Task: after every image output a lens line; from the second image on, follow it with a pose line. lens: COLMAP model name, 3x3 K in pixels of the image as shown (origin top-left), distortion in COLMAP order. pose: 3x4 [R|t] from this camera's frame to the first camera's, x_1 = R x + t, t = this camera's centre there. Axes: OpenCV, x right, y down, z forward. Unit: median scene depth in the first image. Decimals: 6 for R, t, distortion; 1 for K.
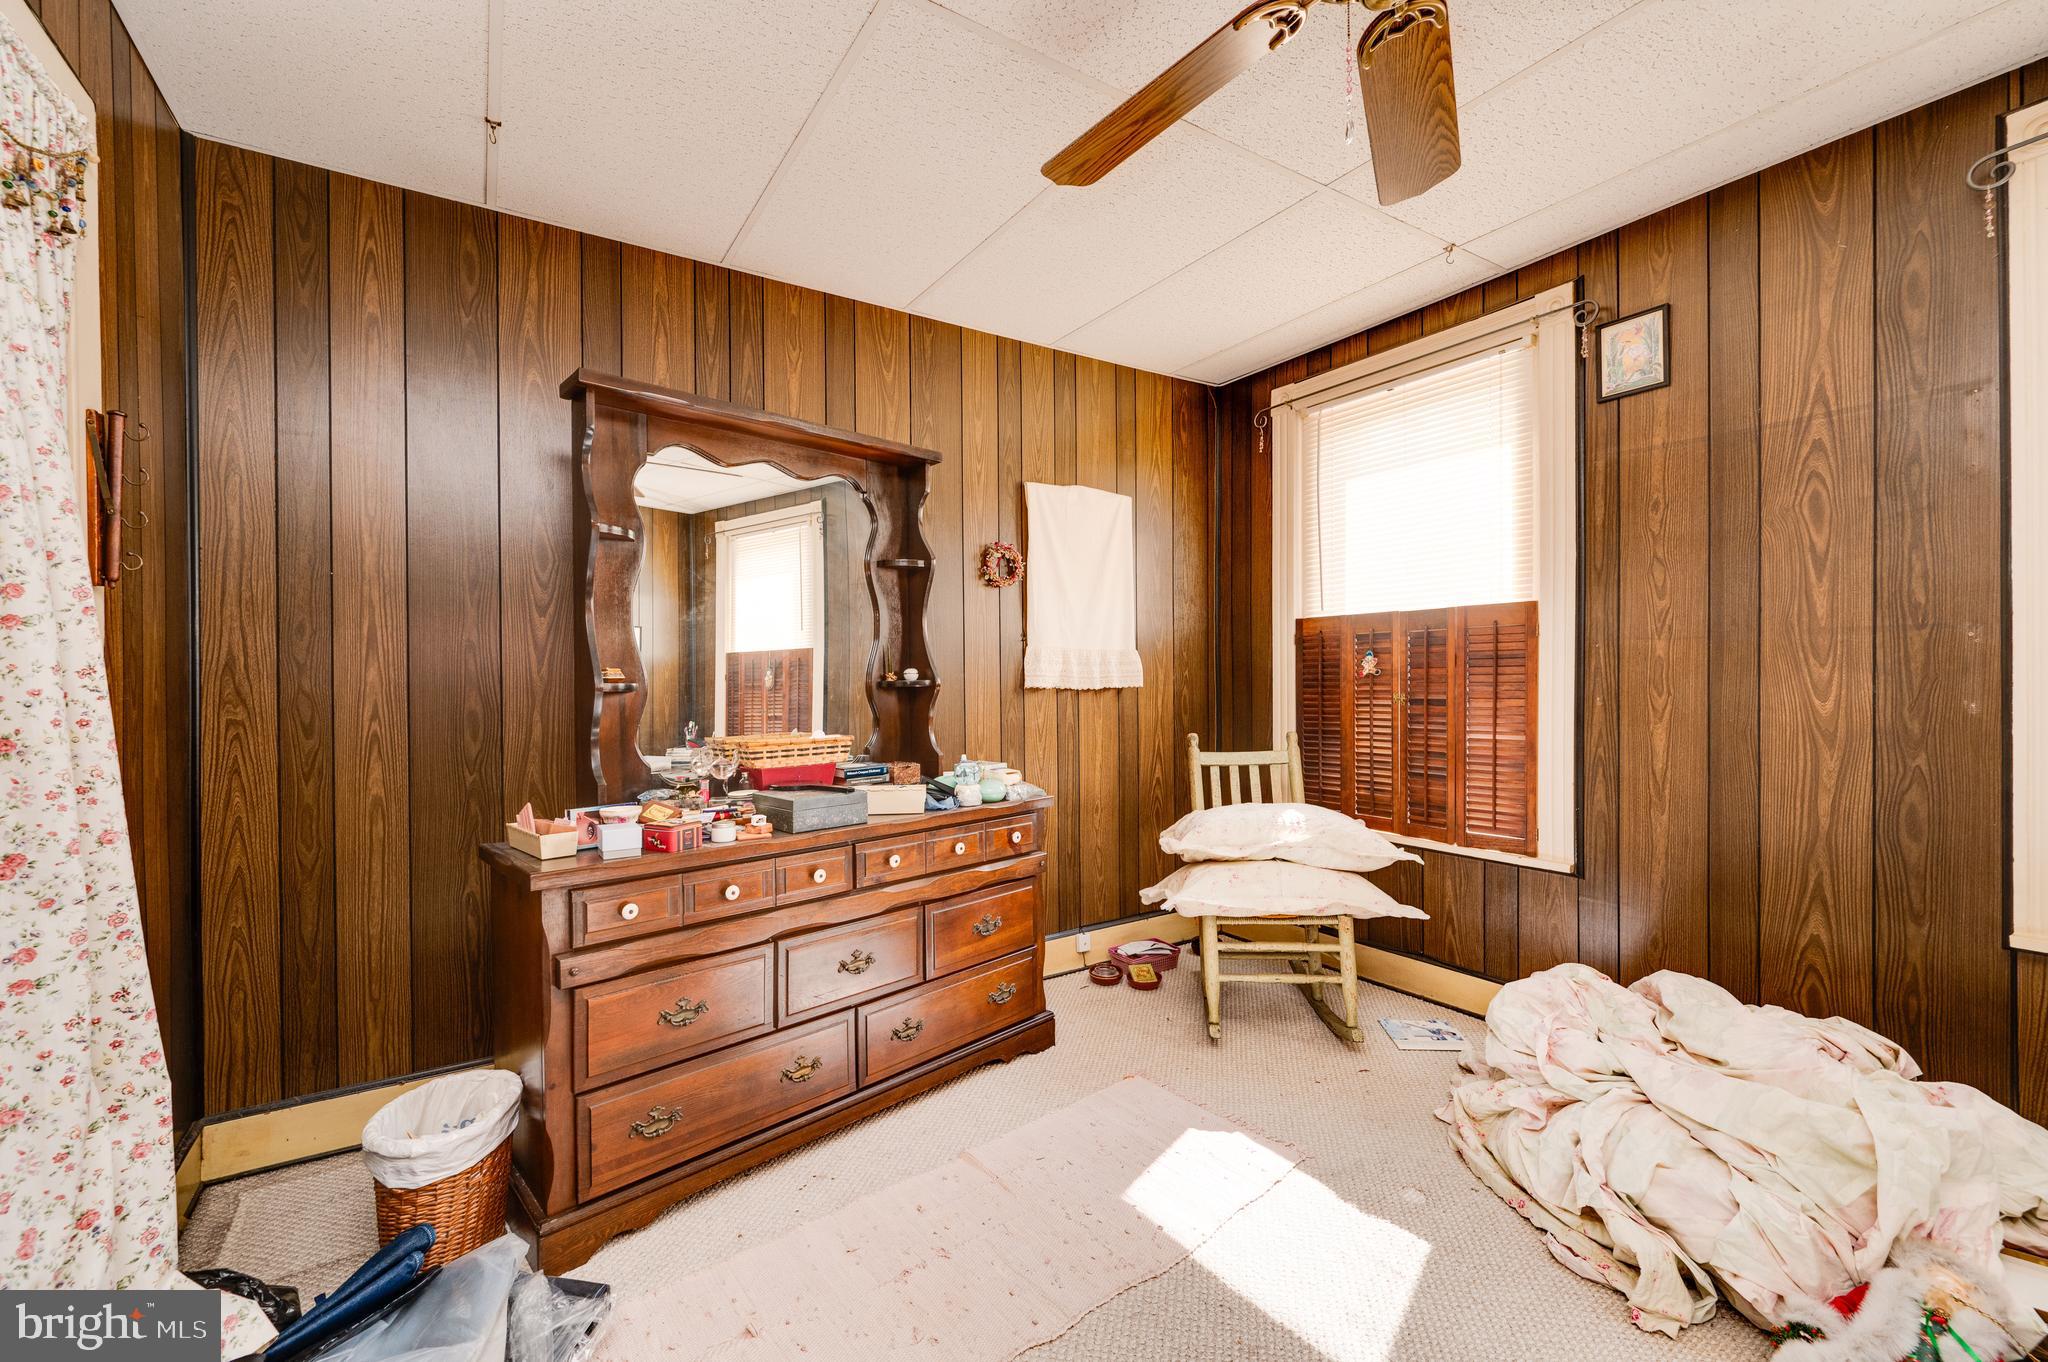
lens RADIAL K [[824.8, 0, 1030.2], [0, 824.8, 685.3], [0, 0, 1]] dist [-0.002351, -0.000171]
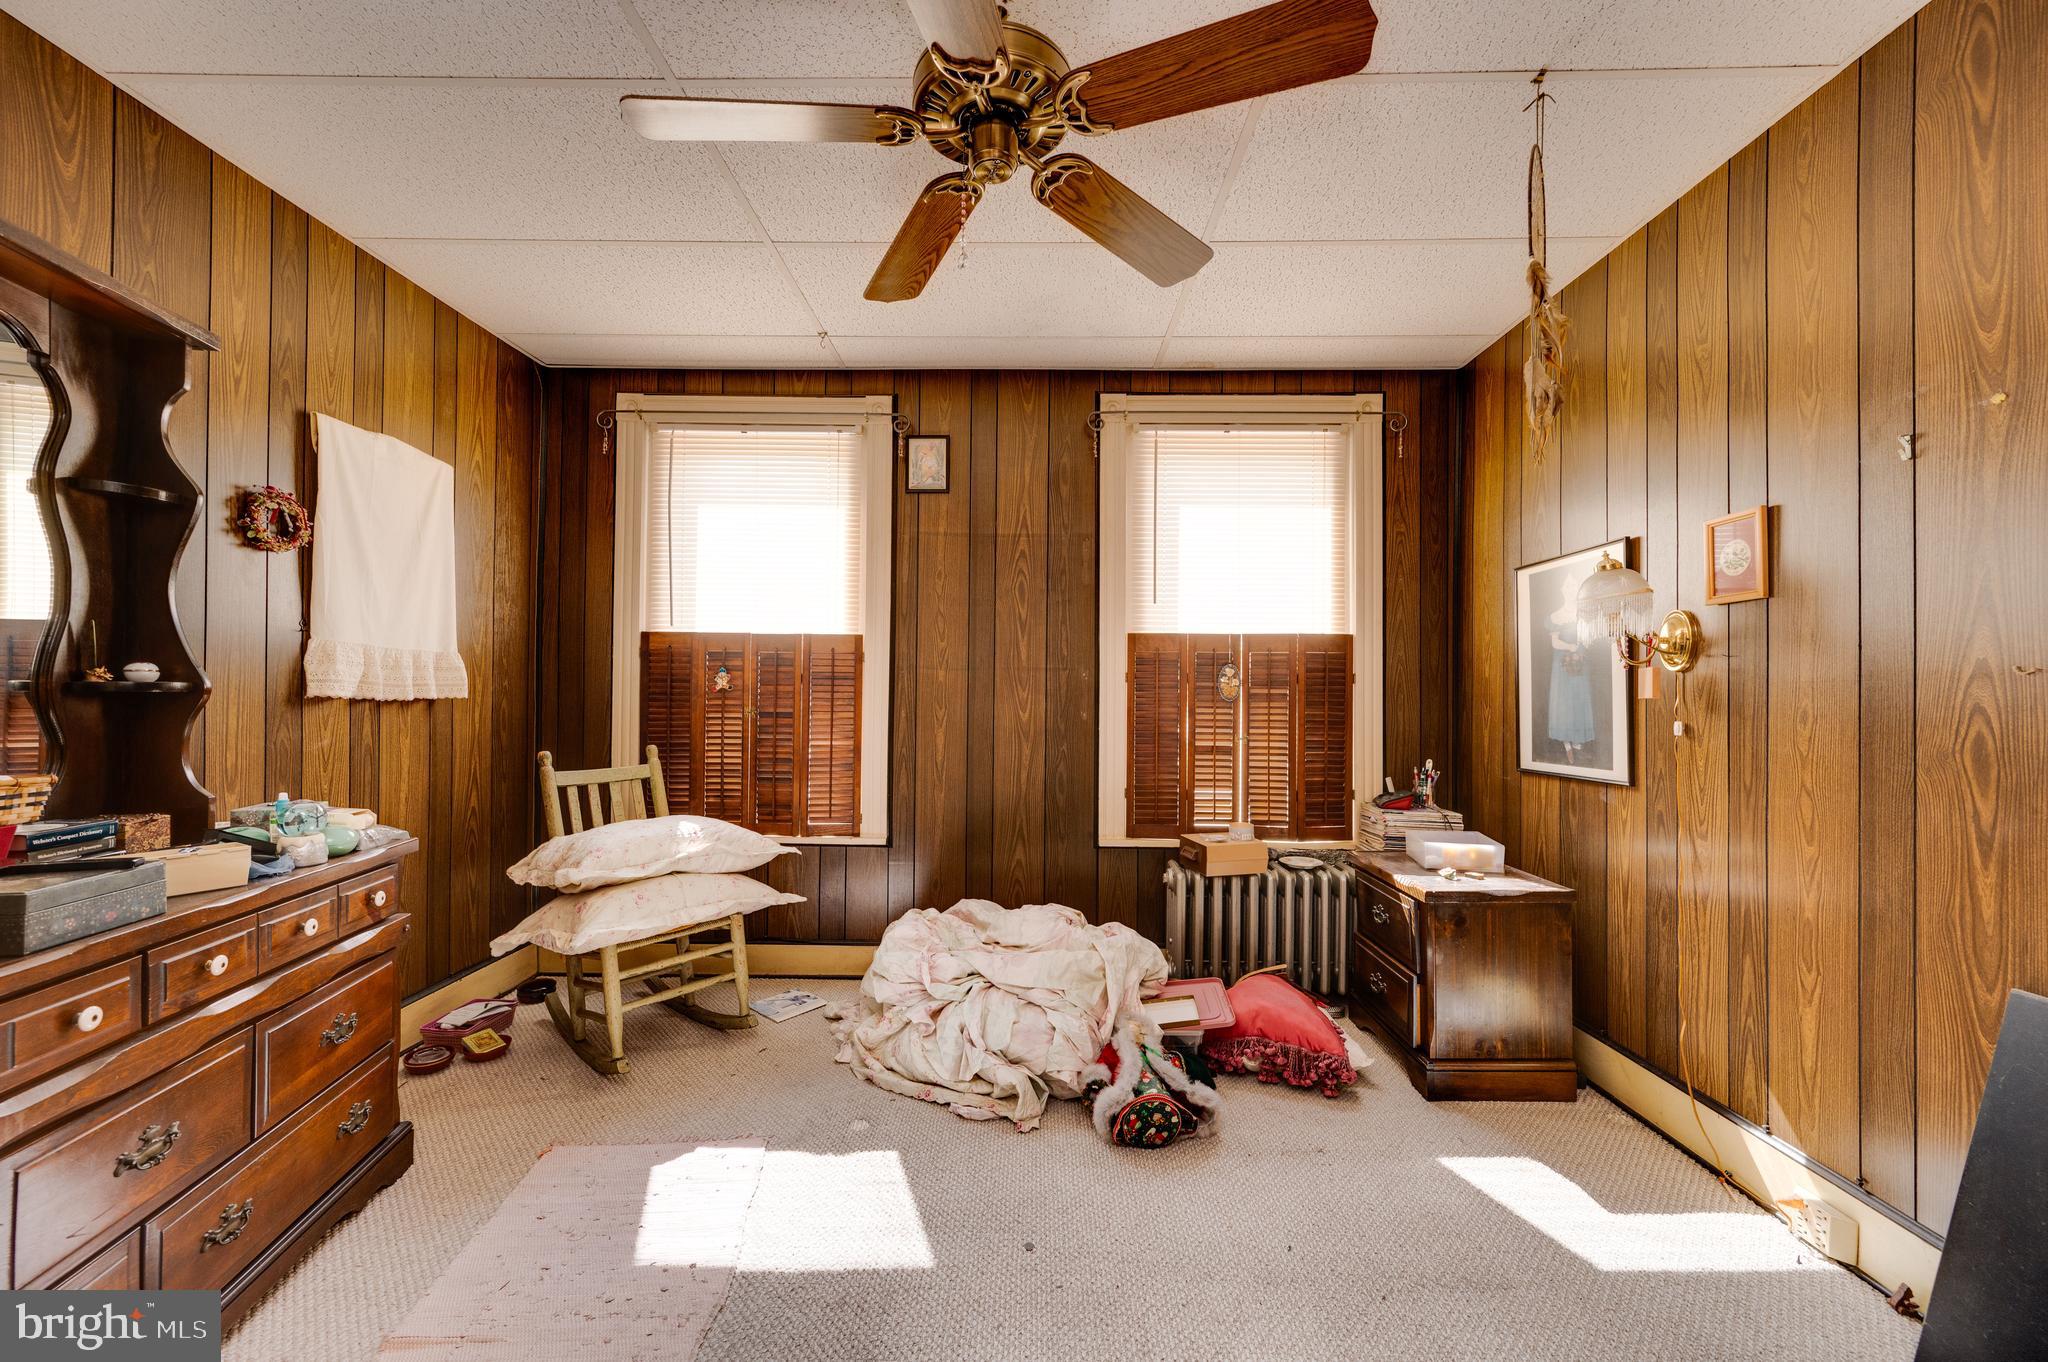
lens RADIAL K [[776.9, 0, 1045.2], [0, 776.9, 693.7], [0, 0, 1]] dist [-0.000778, -0.000054]
pose [[0.555701, 0.018747, 0.831171, -0.235332], [-0.009341, 0.999823, -0.016305, 0.005765], [-0.831330, 0.001297, 0.555778, 0.103225]]
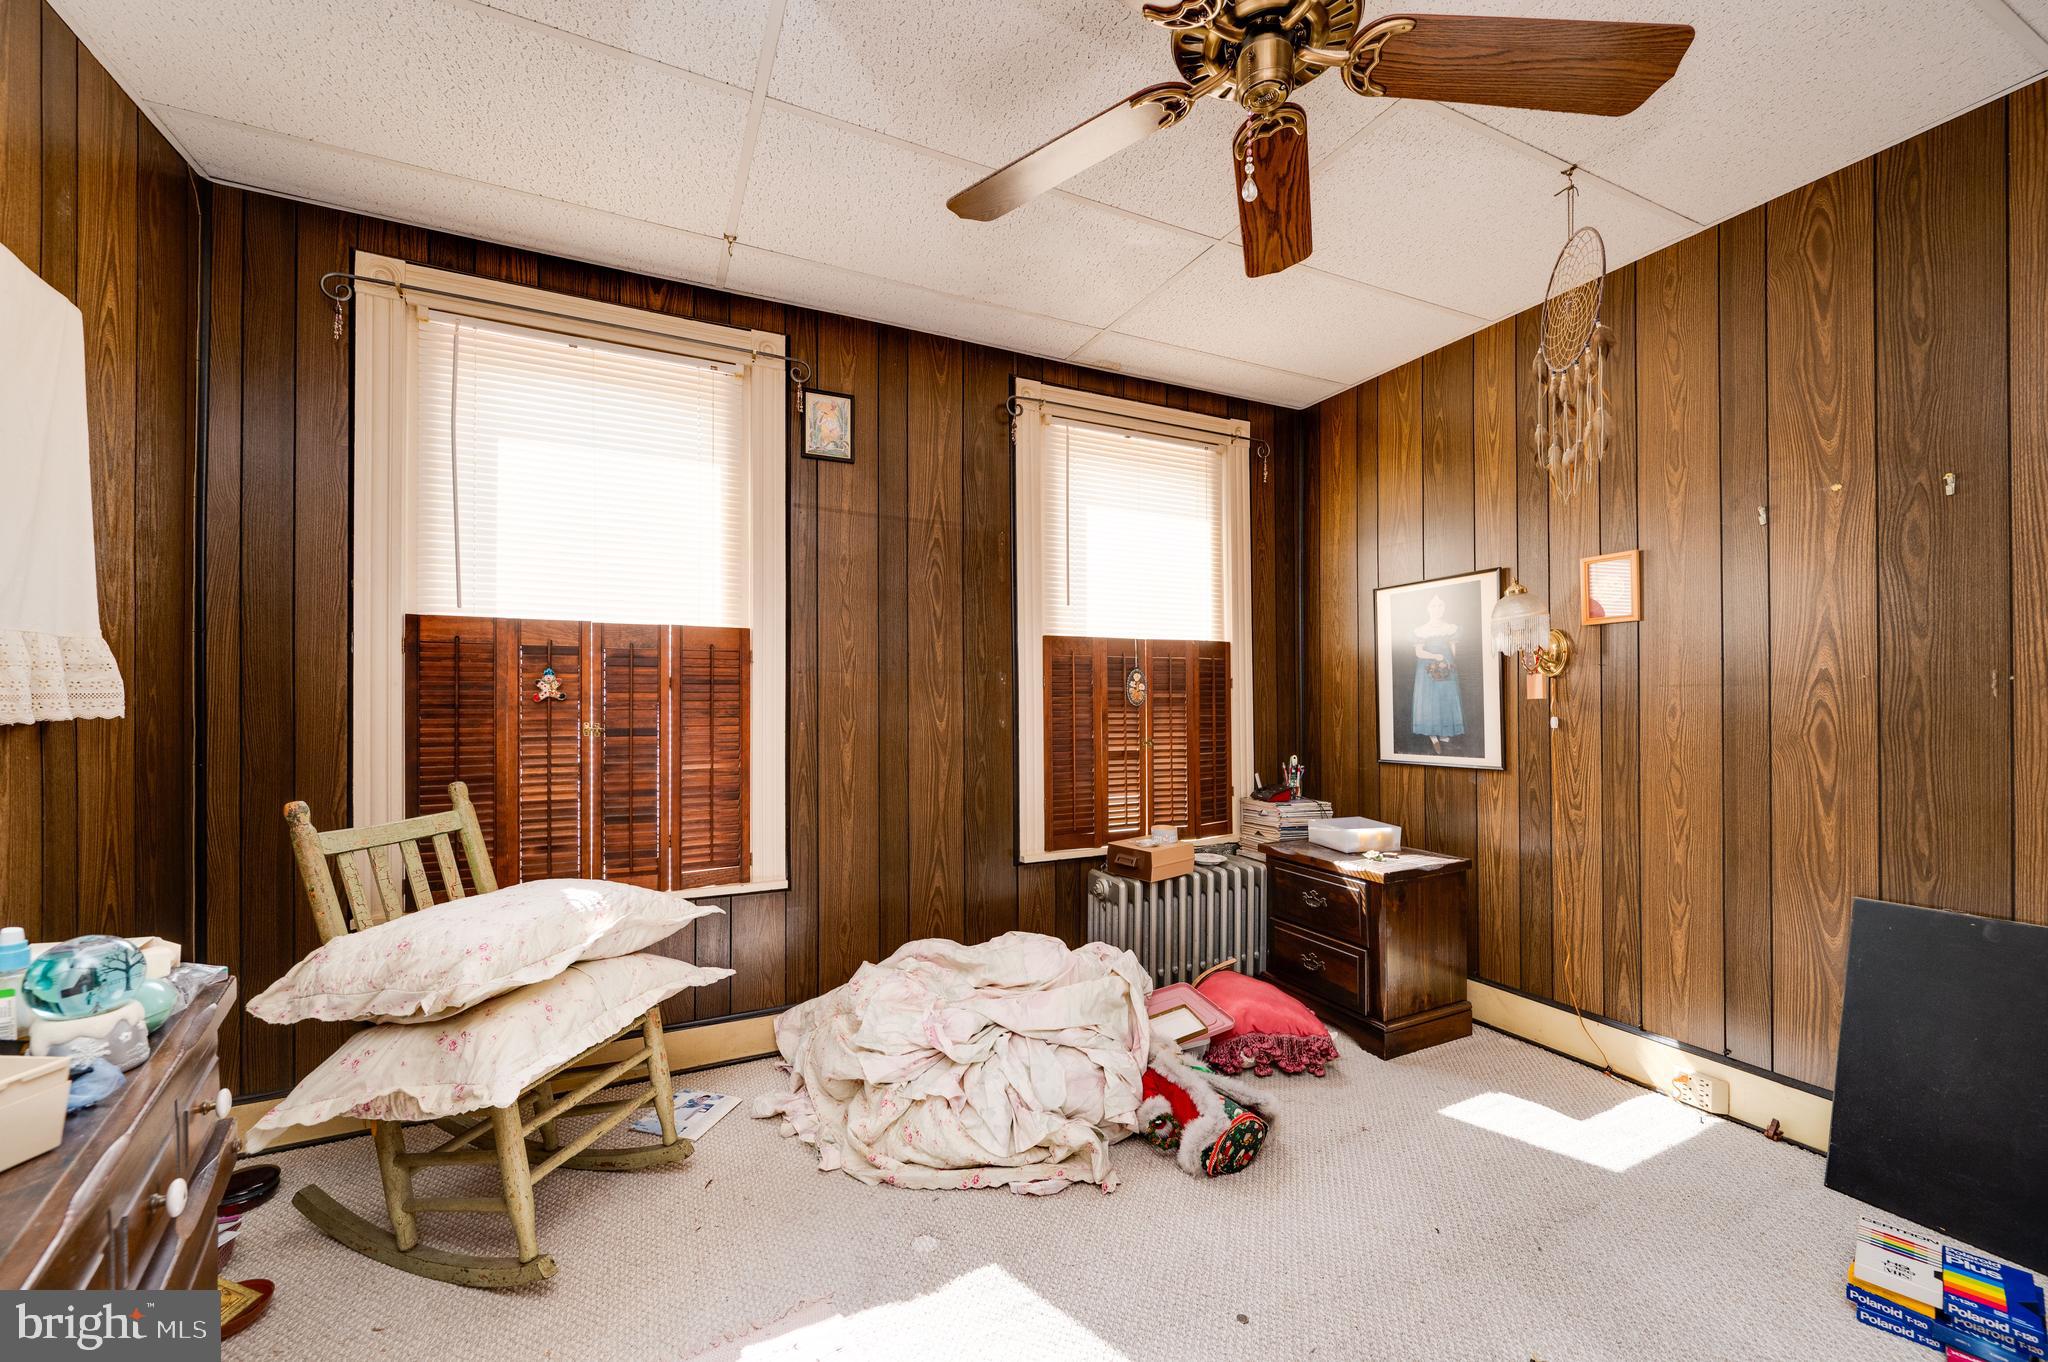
lens RADIAL K [[774.3, 0, 1087.9], [0, 774.3, 700.9], [0, 0, 1]] dist [-0.001191, -0.000113]
pose [[0.137470, 0.012027, 0.990433, -0.285145], [0.007883, 0.999881, -0.013236, 0.002726], [-0.990475, 0.009627, 0.137359, 0.478634]]
